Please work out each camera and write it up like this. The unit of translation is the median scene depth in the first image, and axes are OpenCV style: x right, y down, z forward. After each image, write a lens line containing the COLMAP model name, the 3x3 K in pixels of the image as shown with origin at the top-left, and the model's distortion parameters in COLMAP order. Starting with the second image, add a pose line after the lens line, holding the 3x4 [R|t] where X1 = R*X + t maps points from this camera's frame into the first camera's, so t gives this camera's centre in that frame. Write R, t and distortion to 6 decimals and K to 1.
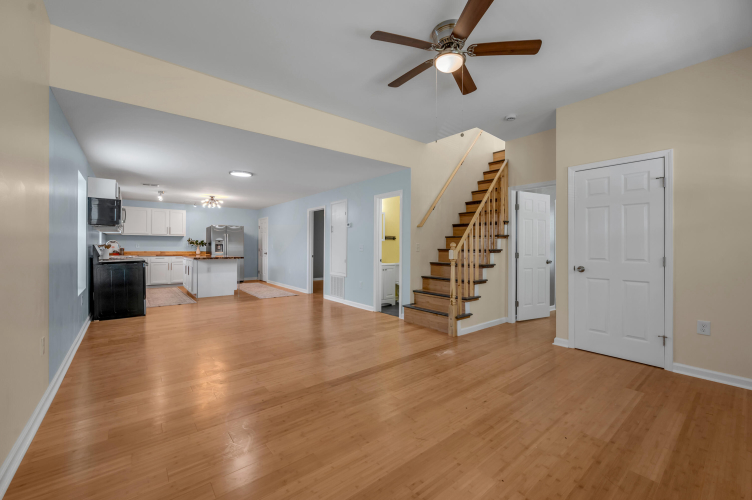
lens RADIAL K [[308.2, 0, 378.0], [0, 308.2, 245.7], [0, 0, 1]] dist [-0.003811, 0.000906]
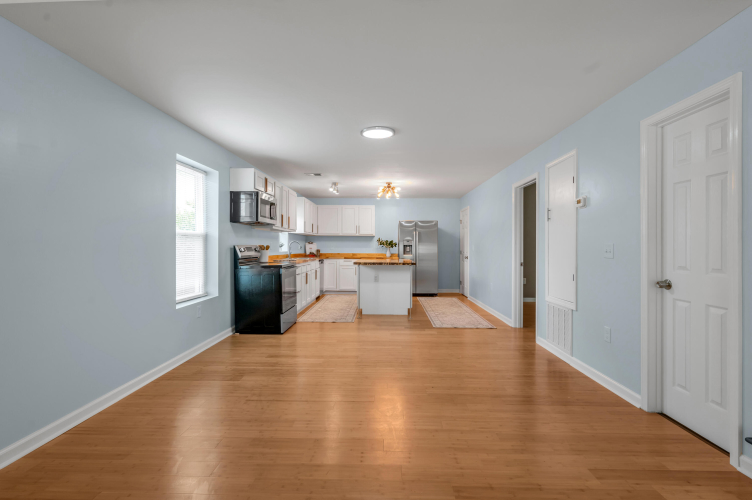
lens RADIAL K [[357.5, 0, 376.0], [0, 357.5, 246.9], [0, 0, 1]] dist [0.000506, 0.000670]
pose [[0.758417, -0.002089, -0.651766, 0.031221], [0.002184, 0.999997, -0.000663, 0.001589], [0.651766, -0.000921, 0.758420, 0.455334]]
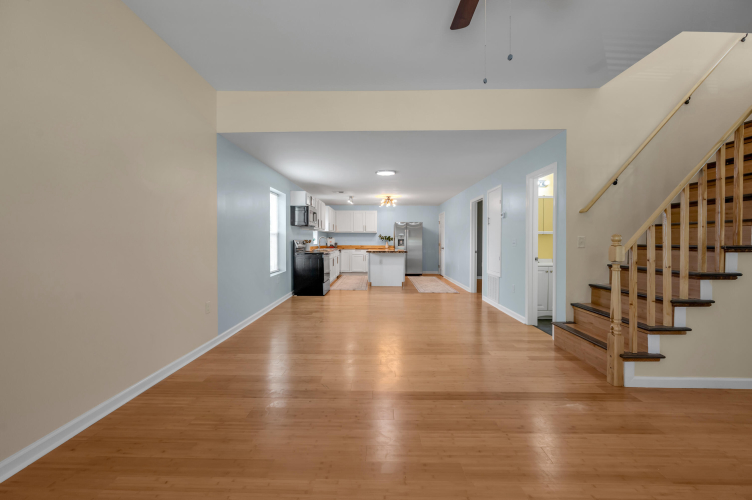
lens RADIAL K [[308.2, 0, 371.2], [0, 308.2, 244.0], [0, 0, 1]] dist [-0.003811, 0.000906]
pose [[0.760105, 0.004162, -0.649787, 0.214081], [0.003162, 0.999944, 0.010103, 0.001135], [0.649793, -0.009734, 0.760049, 0.164393]]
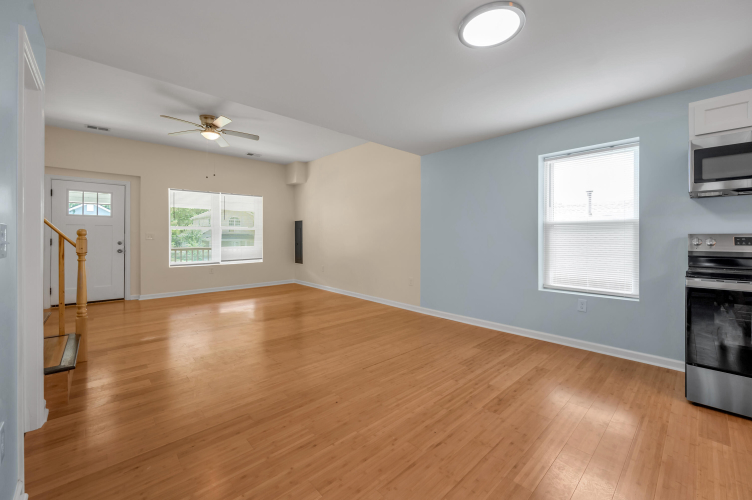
lens RADIAL K [[308.2, 0, 376.4], [0, 308.2, 230.2], [0, 0, 1]] dist [-0.003811, 0.000906]
pose [[-0.997809, -0.006448, -0.065840, -0.303700], [-0.004883, 0.999702, -0.023899, 0.004861], [0.065975, -0.023525, -0.997544, 1.387263]]
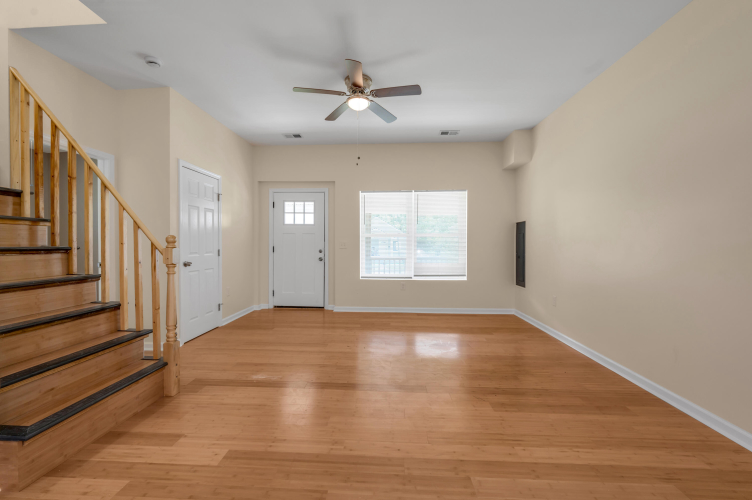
lens RADIAL K [[308.2, 0, 375.3], [0, 308.2, 252.1], [0, 0, 1]] dist [-0.003811, 0.000906]
pose [[-0.742897, -0.025951, 0.668902, -0.342064], [-0.011725, 0.999599, 0.025759, 0.001856], [-0.669303, 0.011294, -0.742904, 0.926685]]
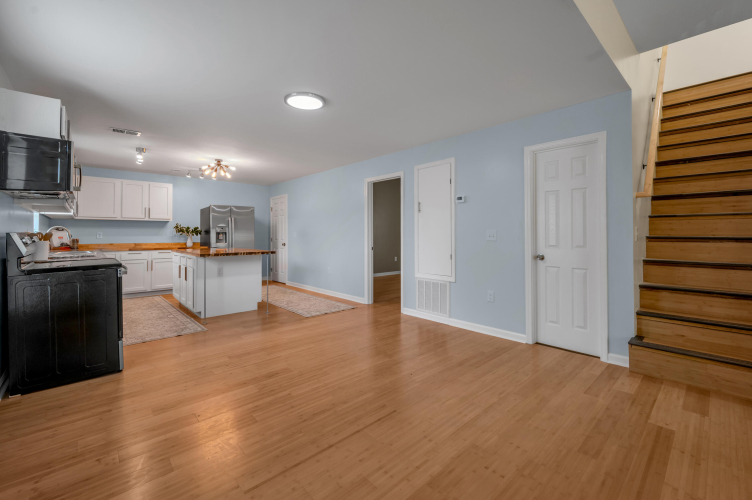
lens RADIAL K [[321.6, 0, 380.7], [0, 321.6, 228.6], [0, 0, 1]] dist [-0.005785, 0.001535]
pose [[0.997773, -0.006518, 0.066388, -0.361813], [0.007483, 0.999870, -0.014295, 0.000858], [-0.066286, 0.014759, 0.997692, 0.438423]]
